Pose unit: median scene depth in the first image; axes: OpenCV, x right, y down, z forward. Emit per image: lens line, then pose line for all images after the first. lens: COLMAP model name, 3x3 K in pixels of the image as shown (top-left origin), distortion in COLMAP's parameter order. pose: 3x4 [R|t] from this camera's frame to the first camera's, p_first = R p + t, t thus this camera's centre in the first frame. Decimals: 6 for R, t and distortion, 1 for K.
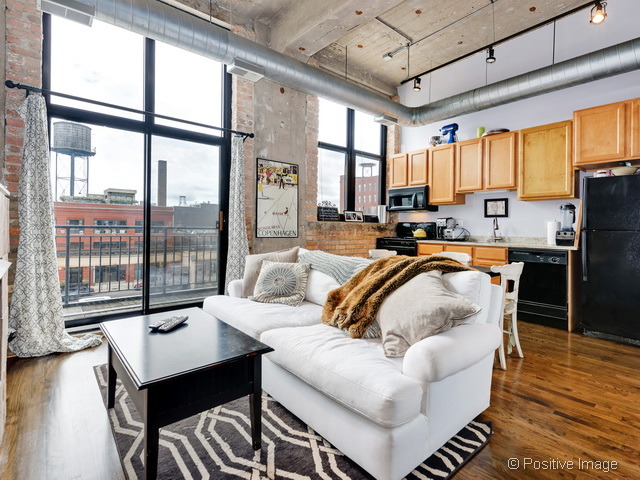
lens RADIAL K [[323.7, 0, 320.5], [0, 323.7, 228.3], [0, 0, 1]] dist [-0.015967, -0.000458]
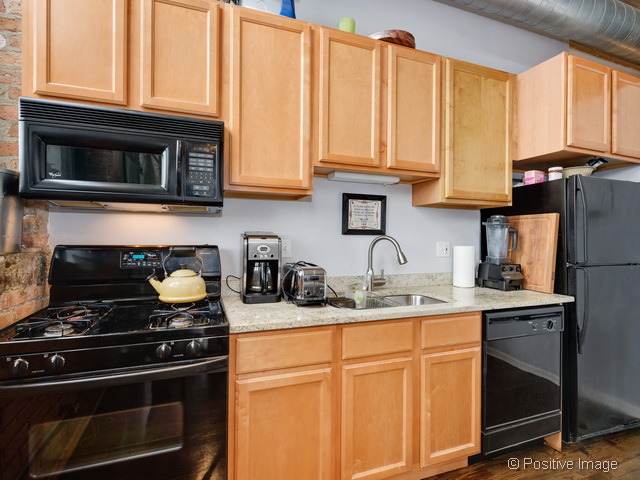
lens RADIAL K [[315.4, 0, 323.1], [0, 315.4, 238.6], [0, 0, 1]] dist [-0.003000, -0.000128]
pose [[0.332840, -0.009672, 0.942934, 0.096111], [-0.001704, 0.999940, 0.010859, -0.033346], [-0.942982, -0.005221, 0.332803, 0.899296]]
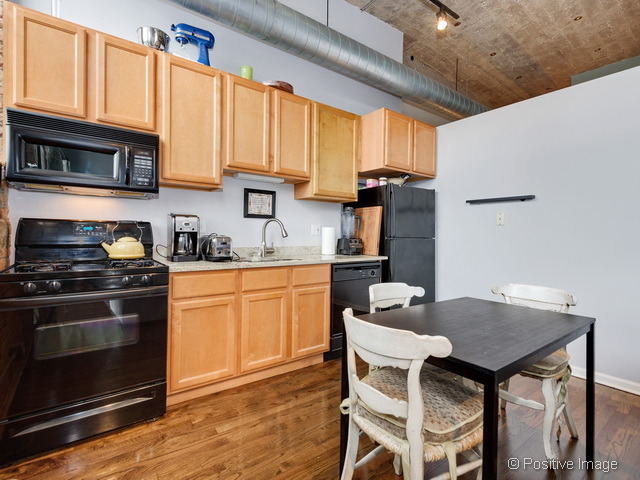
lens RADIAL K [[305.9, 0, 315.7], [0, 305.9, 238.3], [0, 0, 1]] dist [-0.001924, -0.000307]
pose [[0.066866, -0.017346, 0.997611, -0.071208], [-0.006591, 0.999819, 0.017826, -0.005254], [-0.997740, -0.007767, 0.066739, 0.839357]]
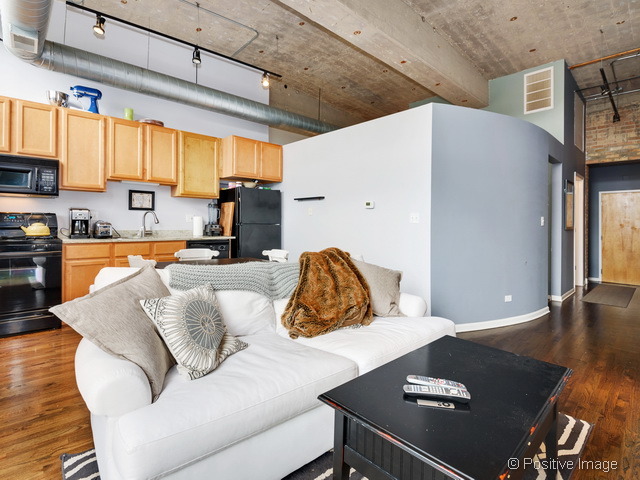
lens RADIAL K [[323.7, 0, 320.5], [0, 323.7, 228.3], [0, 0, 1]] dist [-0.015967, -0.000458]
pose [[-0.048655, -0.022049, 0.998572, -0.428270], [-0.007523, 0.999736, 0.021708, -0.005862], [-0.998787, -0.006456, -0.048808, 0.516449]]
